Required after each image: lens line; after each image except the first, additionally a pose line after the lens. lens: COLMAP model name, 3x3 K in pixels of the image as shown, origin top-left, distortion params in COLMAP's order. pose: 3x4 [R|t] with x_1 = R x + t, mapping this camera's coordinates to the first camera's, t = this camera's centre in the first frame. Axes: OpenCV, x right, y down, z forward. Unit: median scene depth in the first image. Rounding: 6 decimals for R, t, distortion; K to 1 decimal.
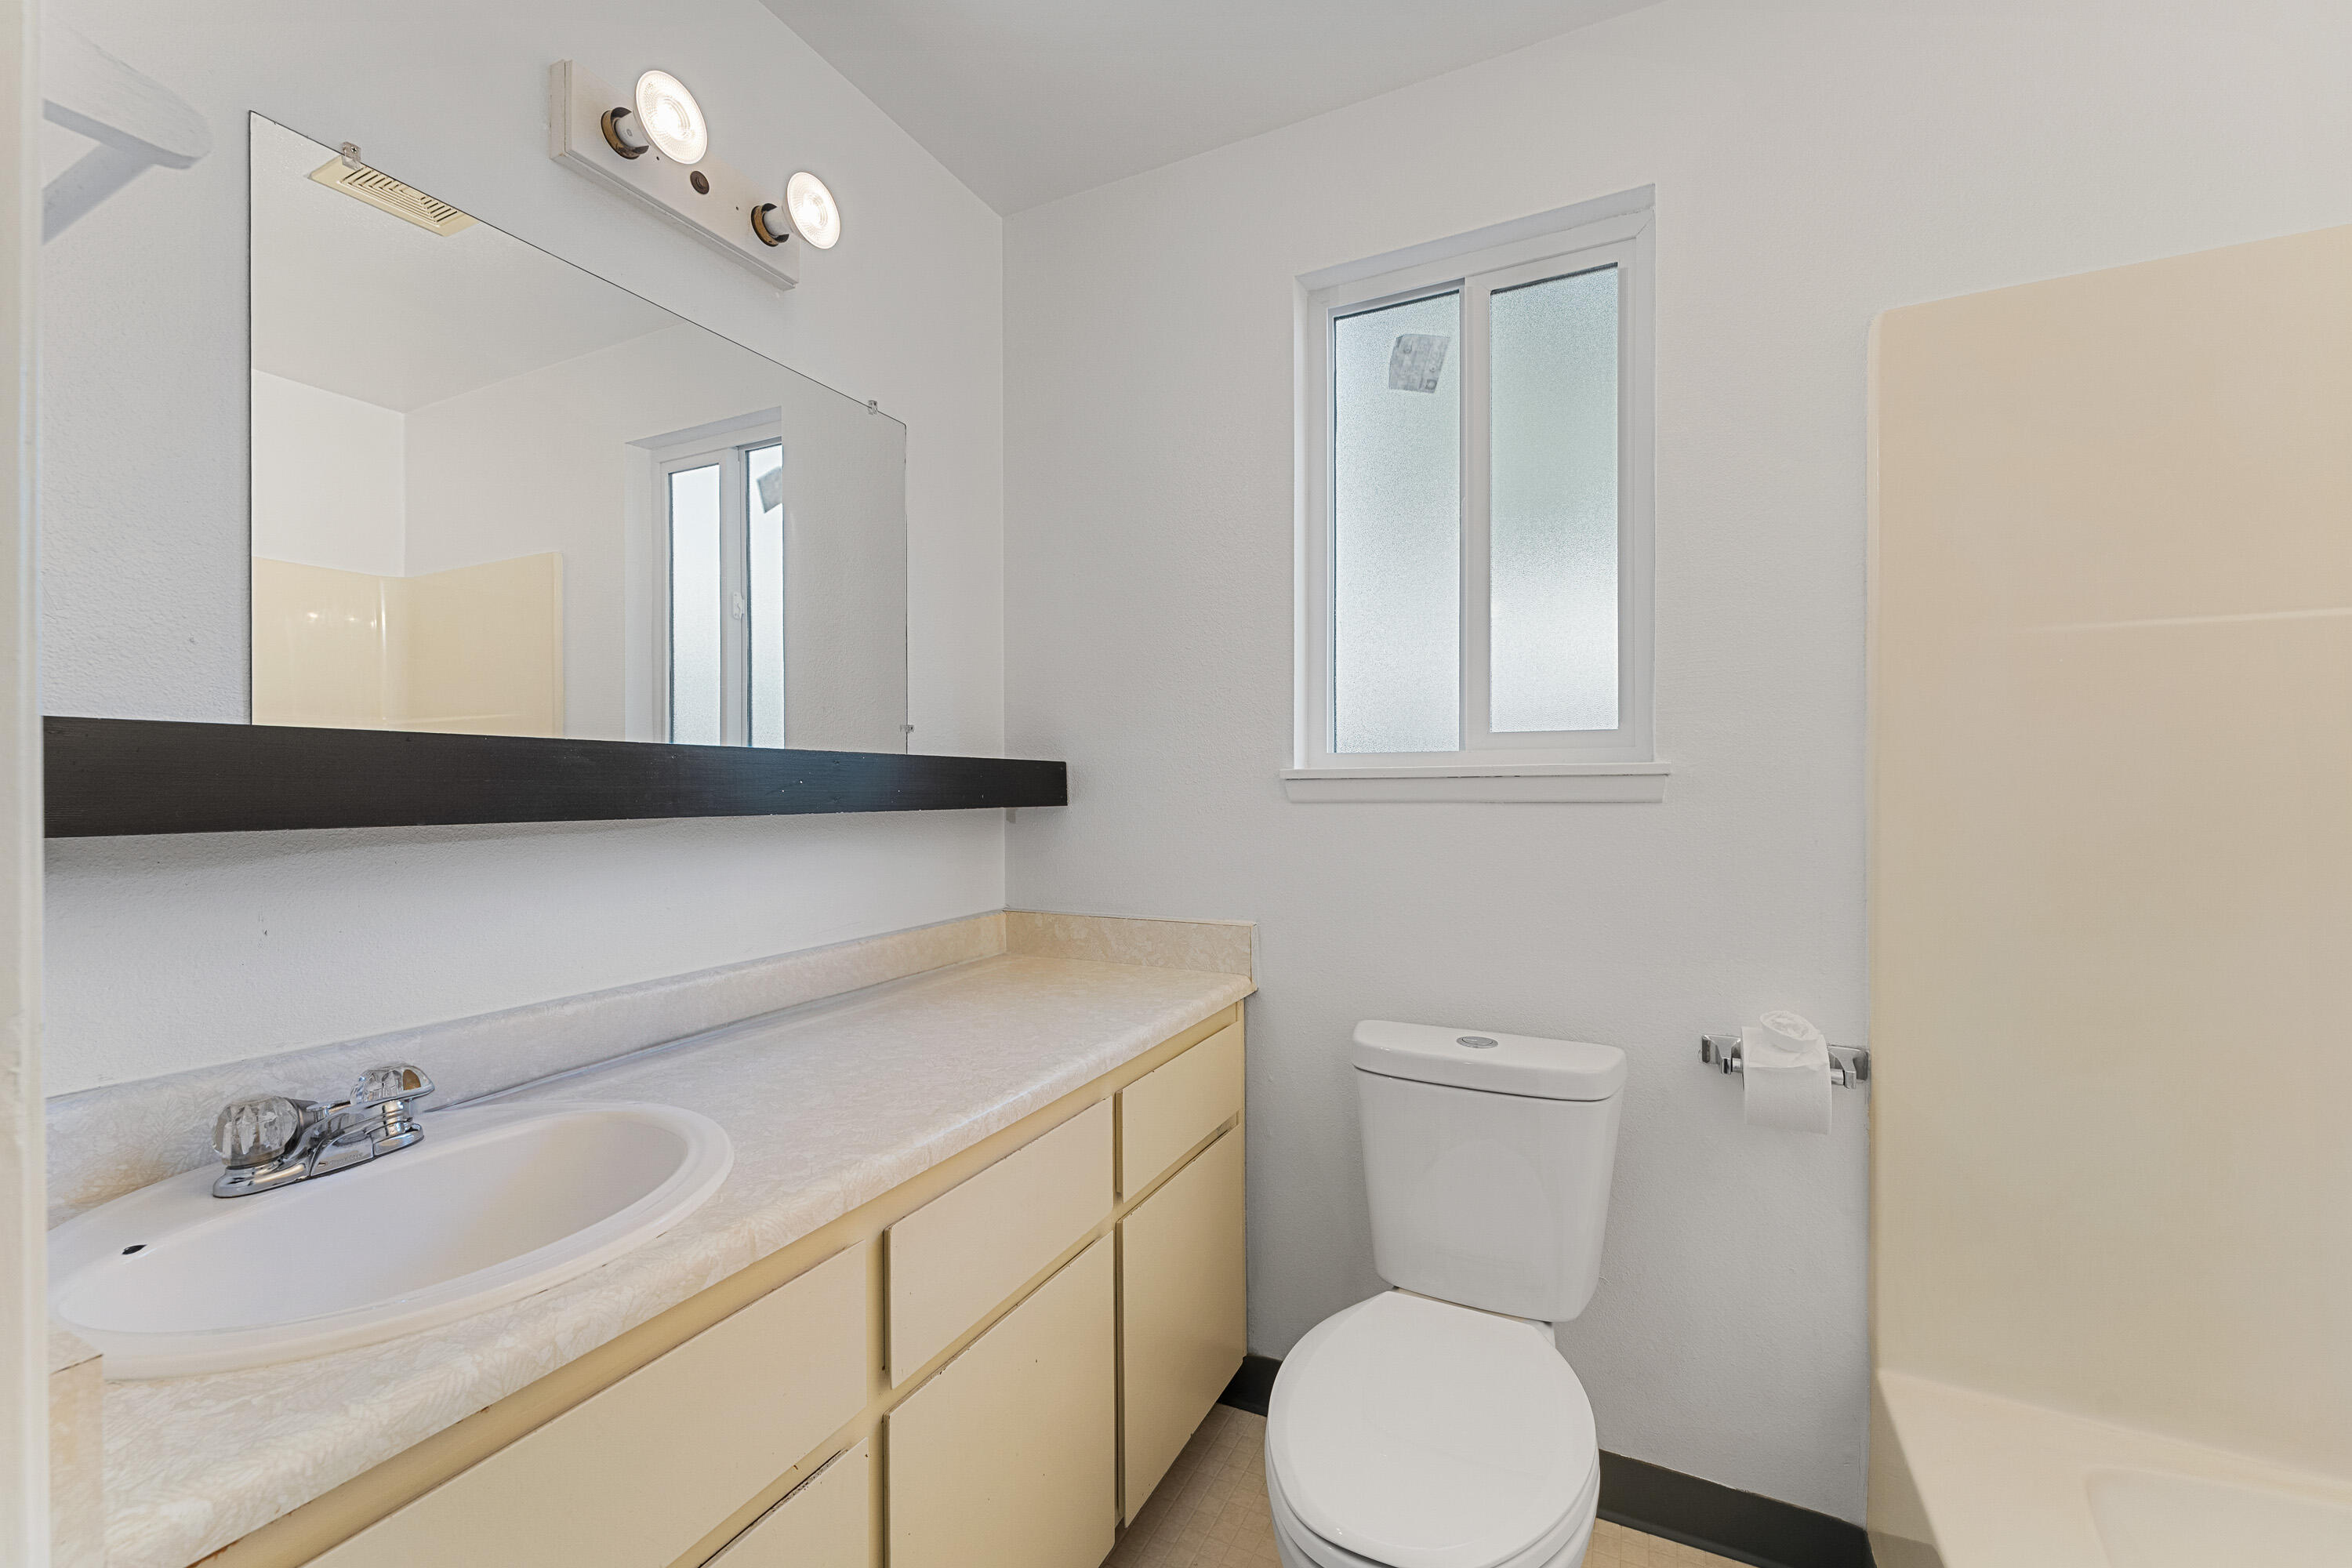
lens RADIAL K [[958.8, 0, 1172.8], [0, 958.8, 771.5], [0, 0, 1]] dist [-0.001490, -0.000235]
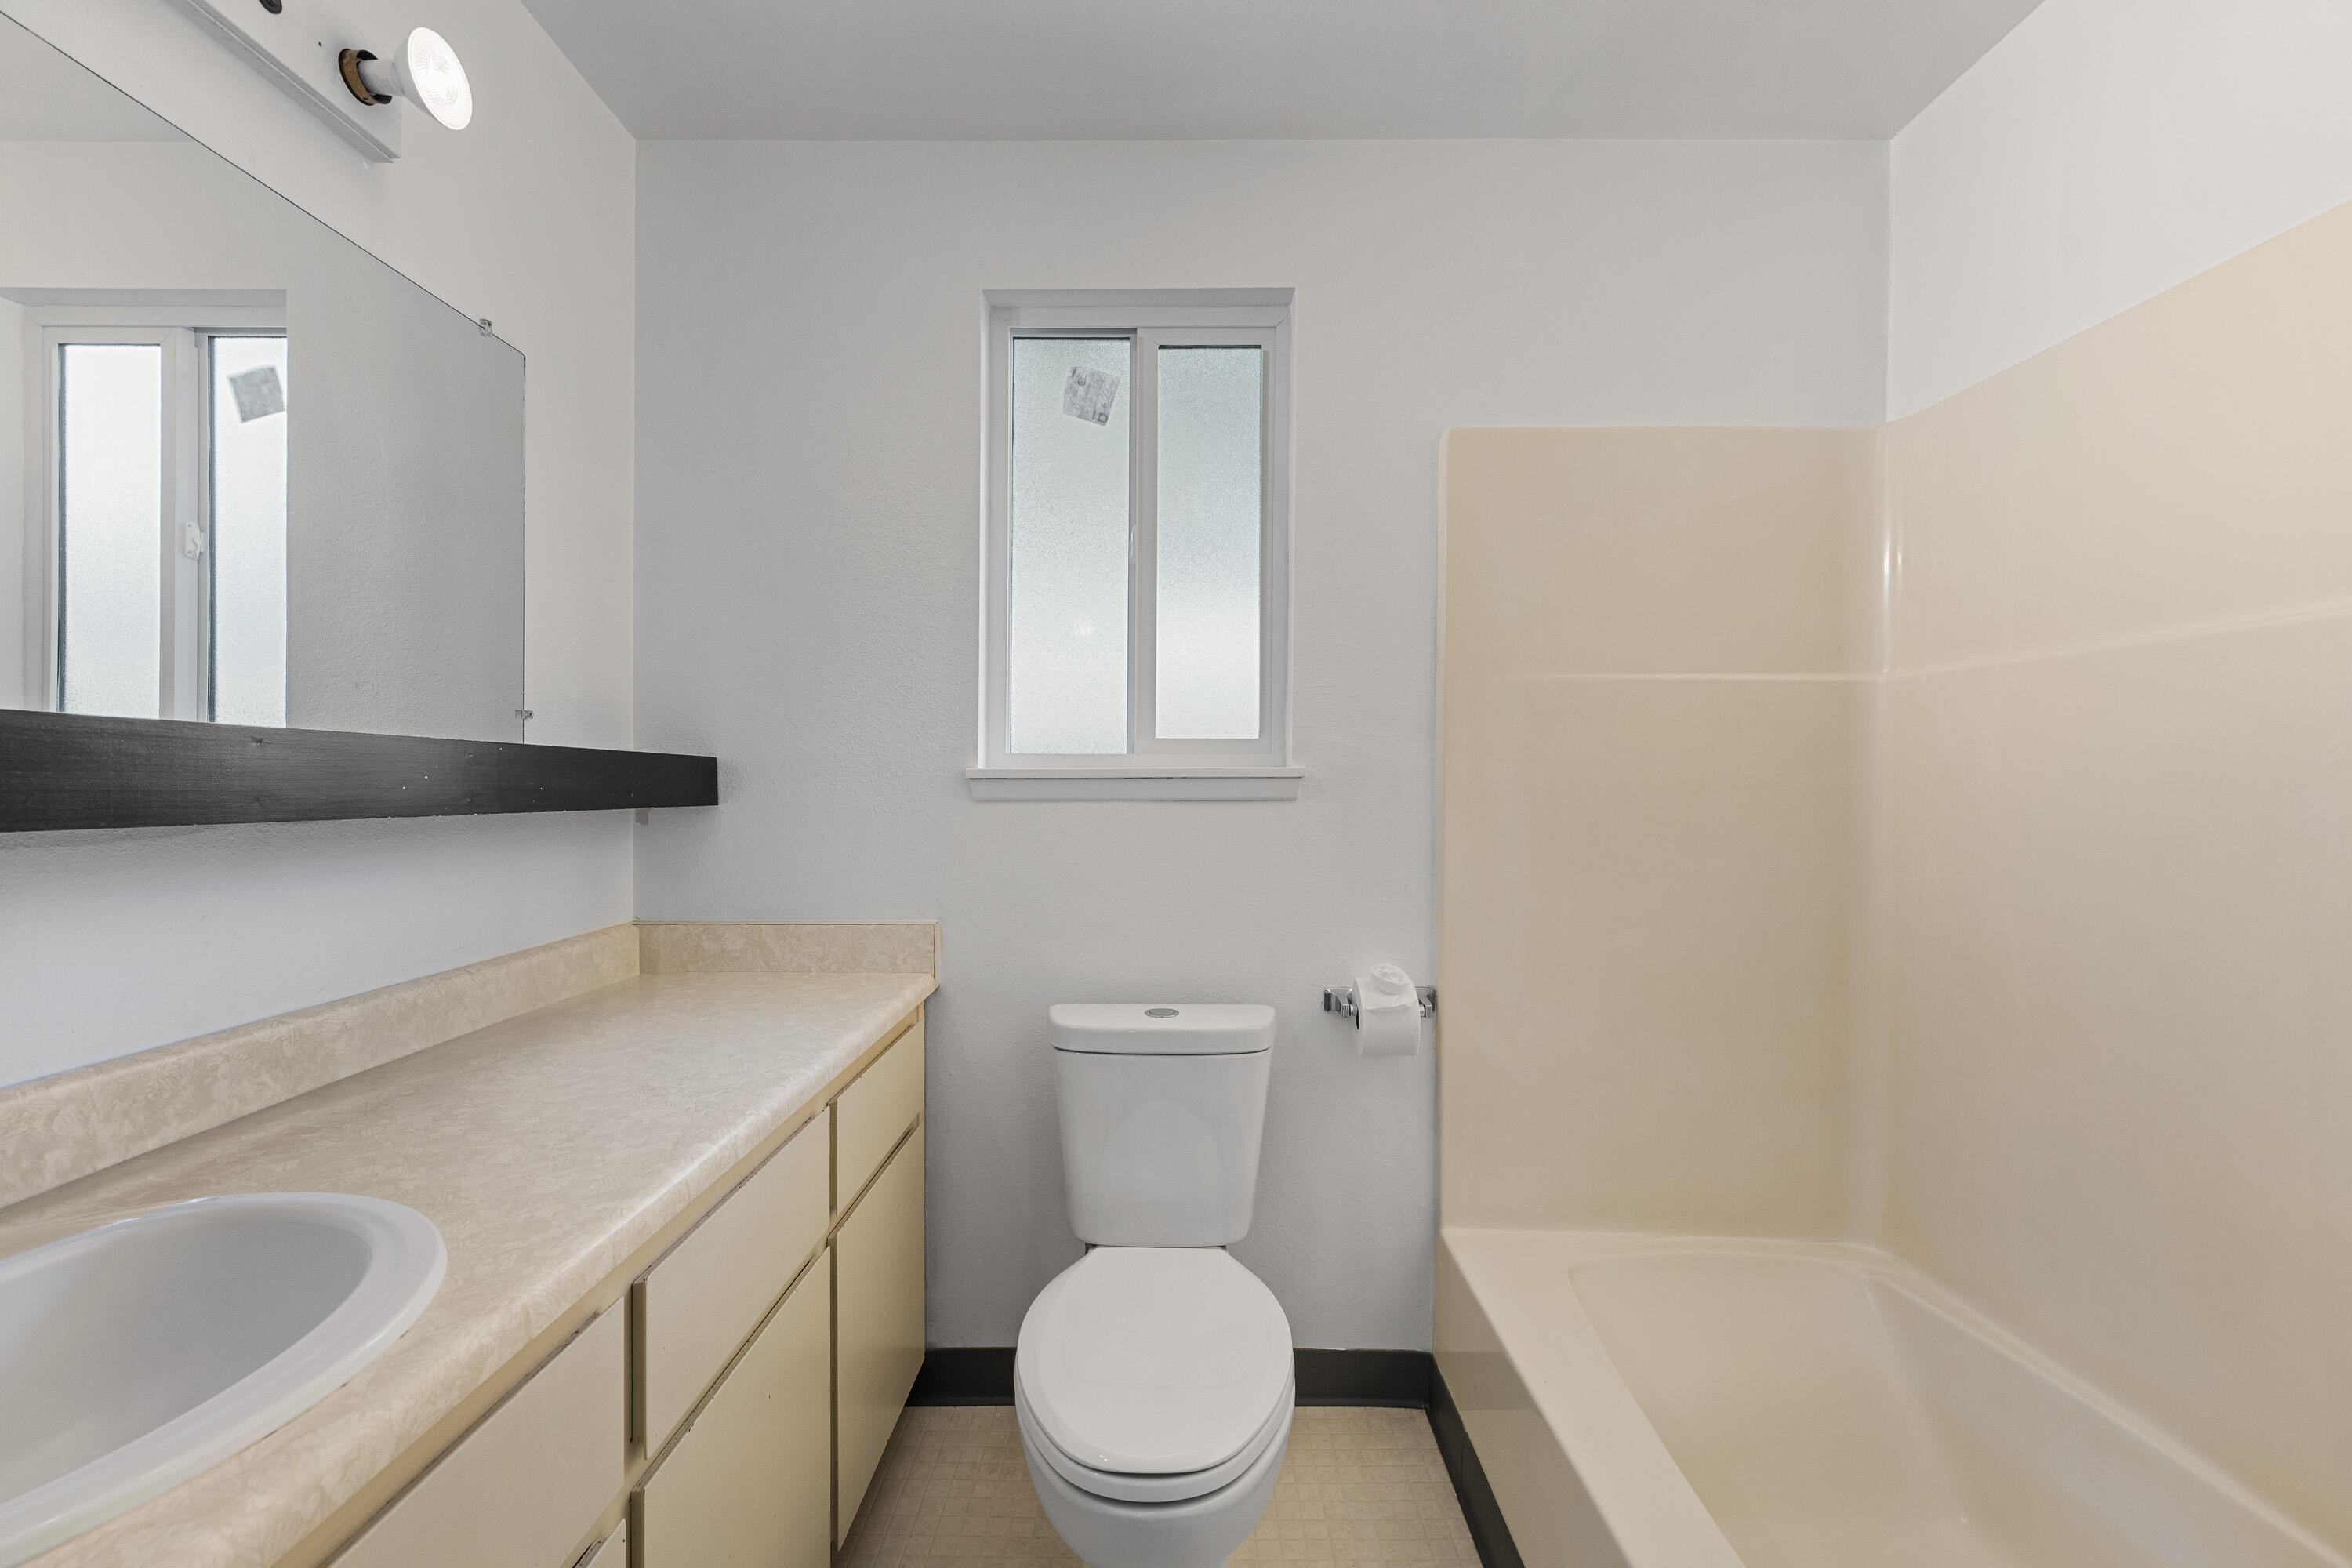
lens RADIAL K [[946.1, 0, 1171.6], [0, 946.1, 770.9], [0, 0, 1]] dist [-0.001329, -0.000183]
pose [[0.896233, 0.011854, 0.443426, -0.160951], [-0.011889, 0.999926, -0.002702, 0.000421], [-0.443425, -0.002850, 0.896307, -0.002011]]
